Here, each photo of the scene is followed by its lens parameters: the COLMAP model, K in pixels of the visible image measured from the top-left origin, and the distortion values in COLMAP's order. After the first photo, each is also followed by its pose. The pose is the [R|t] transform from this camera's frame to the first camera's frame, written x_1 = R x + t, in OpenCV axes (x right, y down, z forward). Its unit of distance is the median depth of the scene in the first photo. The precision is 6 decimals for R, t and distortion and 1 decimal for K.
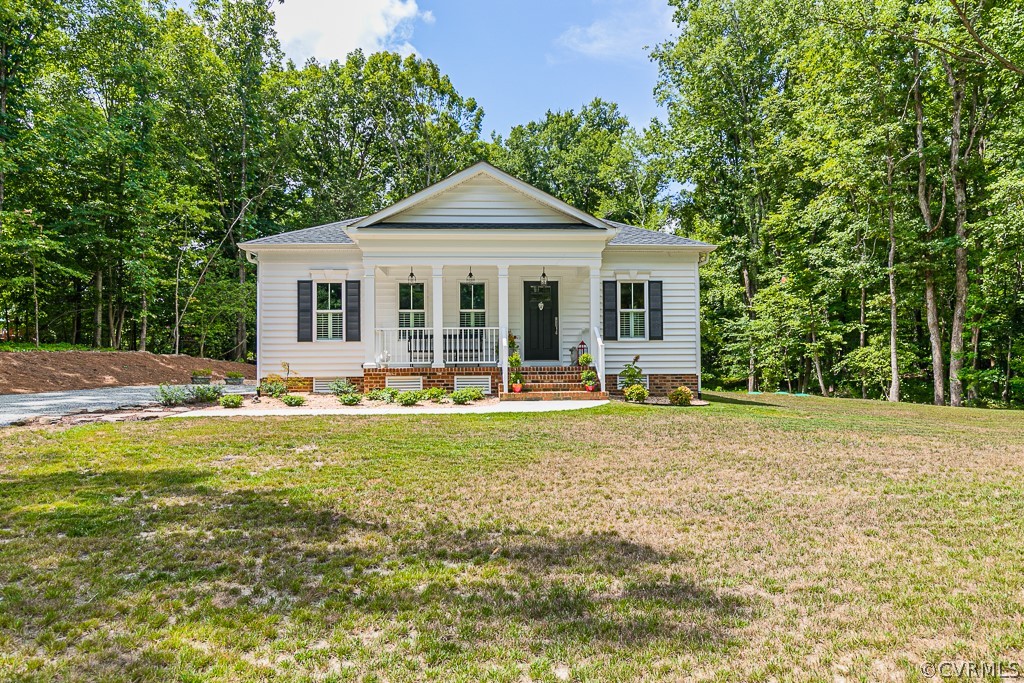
lens RADIAL K [[616.9, 0, 511.7], [0, 616.9, 343.6], [0, 0, 1]] dist [-0.000299, -0.000038]
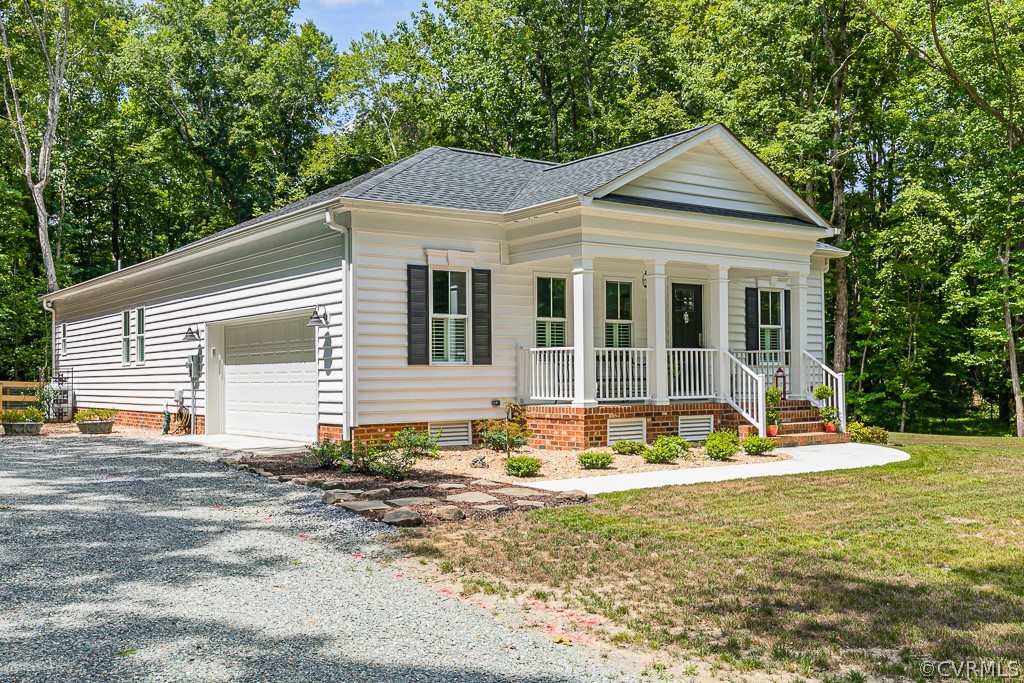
lens RADIAL K [[1031.7, 0, 507.5], [0, 1031.7, 334.3], [0, 0, 1]] dist [0.009113, -0.013827]
pose [[0.841963, 0.025789, 0.538919, -0.810128], [-0.011419, 0.999485, -0.029987, -0.003891], [-0.539415, 0.019094, 0.841824, 0.091536]]
